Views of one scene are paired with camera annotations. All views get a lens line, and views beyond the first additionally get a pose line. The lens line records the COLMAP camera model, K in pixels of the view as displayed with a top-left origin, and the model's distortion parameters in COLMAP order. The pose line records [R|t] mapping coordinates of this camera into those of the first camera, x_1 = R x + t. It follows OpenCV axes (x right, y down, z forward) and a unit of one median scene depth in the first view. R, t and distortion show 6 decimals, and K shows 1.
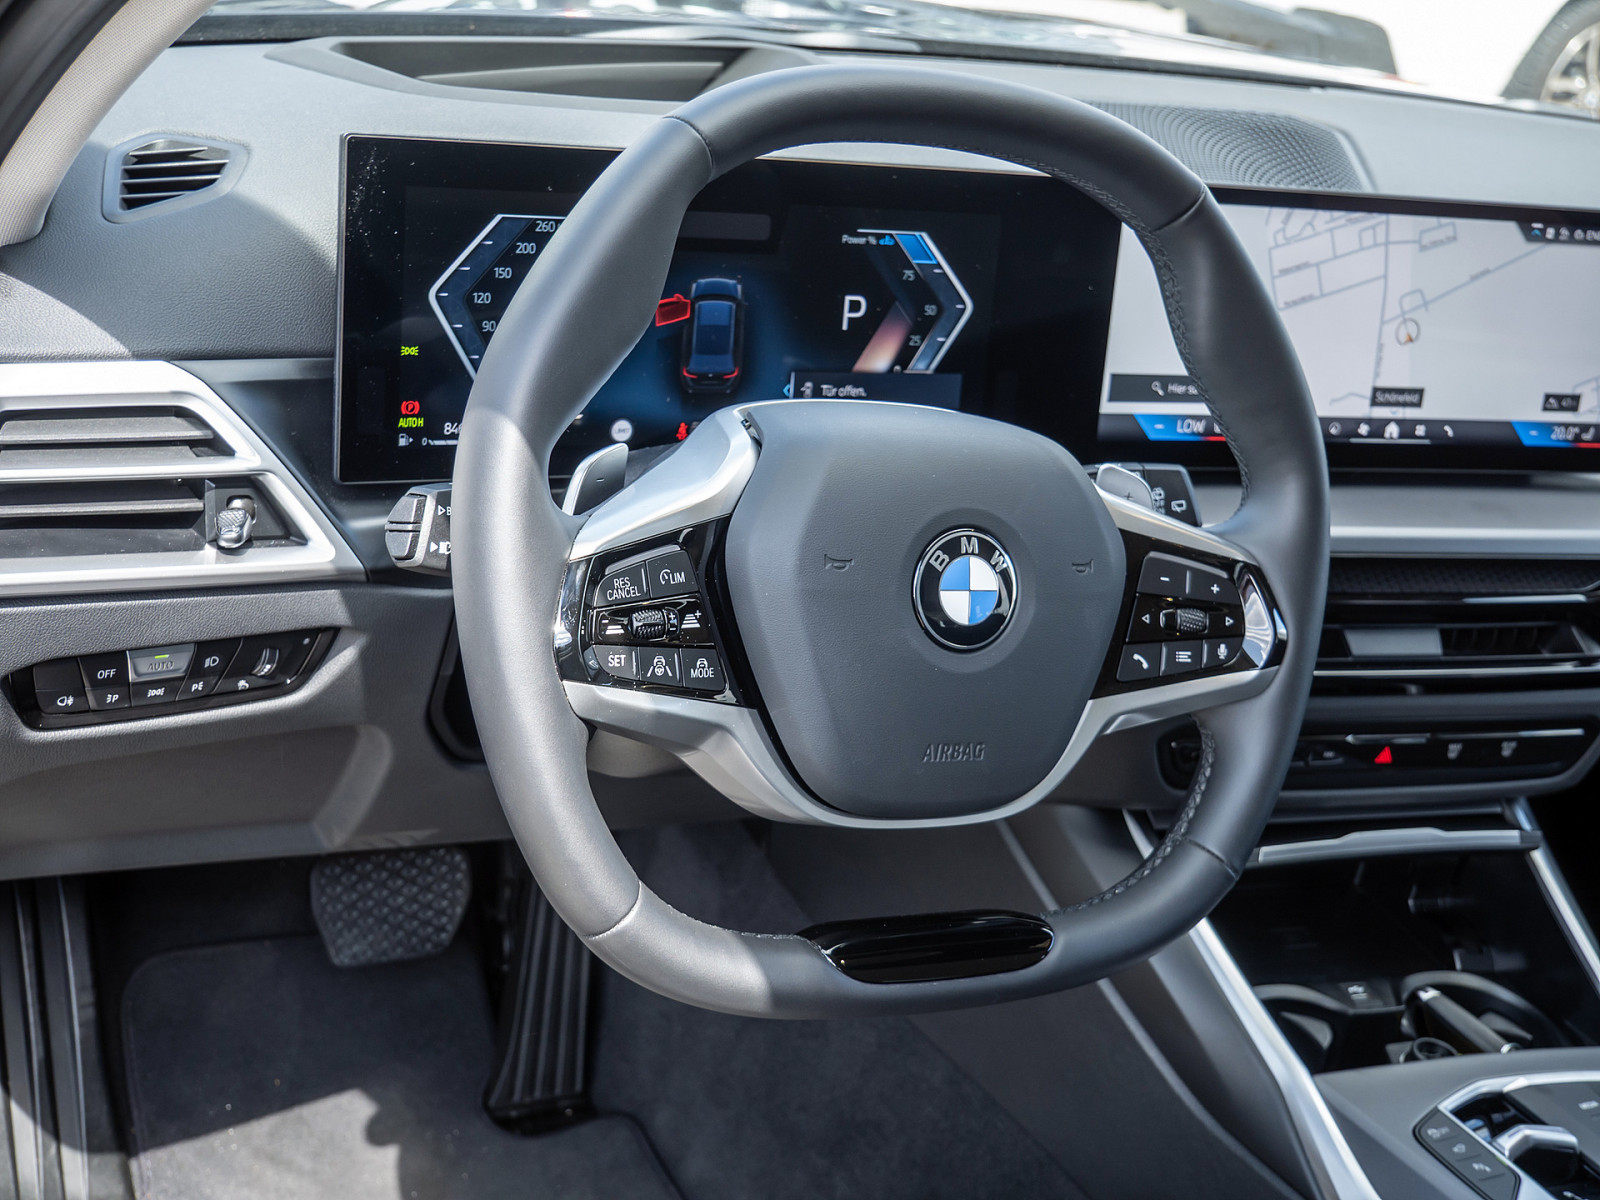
lens RADIAL K [[2012.5, 0, 804.6], [0, 2012.5, 626.2], [0, 0, 1]] dist [0.016303, 0.000000]
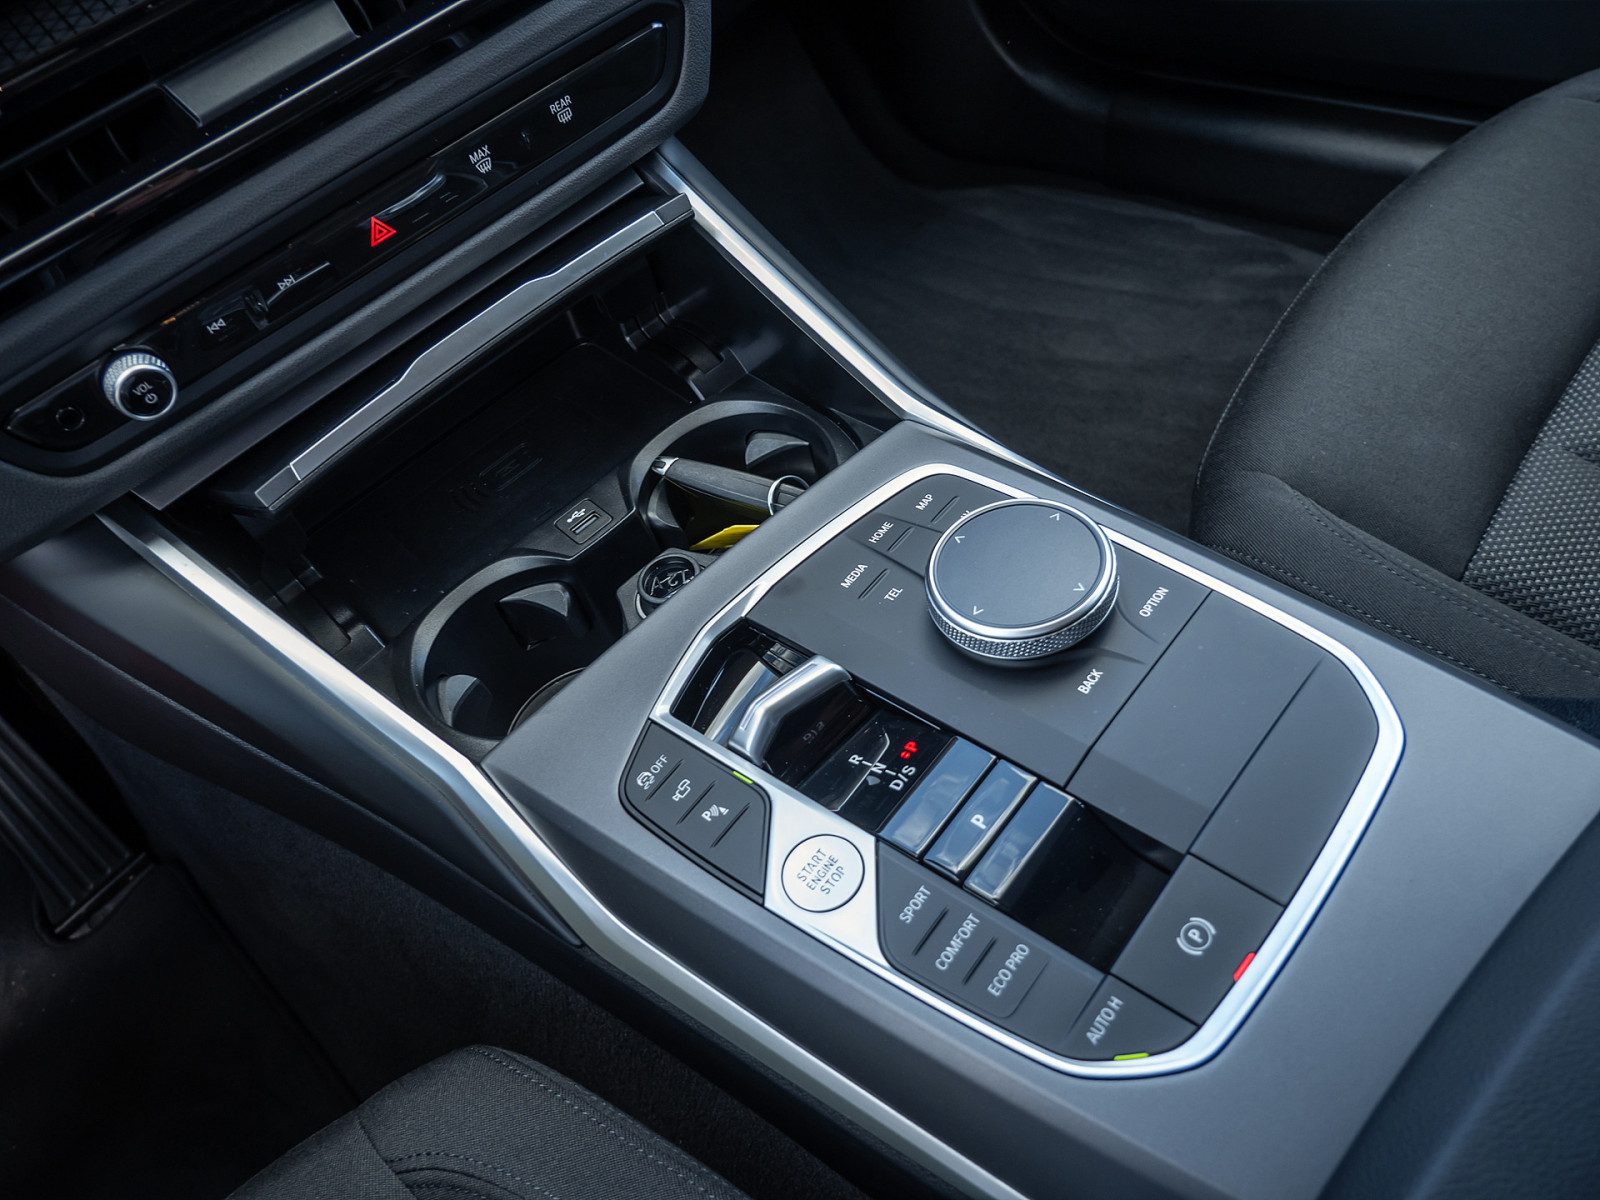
lens RADIAL K [[1129.2, 0, 808.3], [0, 1129.2, 590.4], [0, 0, 1]] dist [-0.052809, 0.007356]
pose [[0.856871, -0.515031, -0.022680, 0.413641], [0.475706, 0.772958, 0.419811, 0.080353], [-0.198685, -0.370513, 0.907328, 0.712756]]
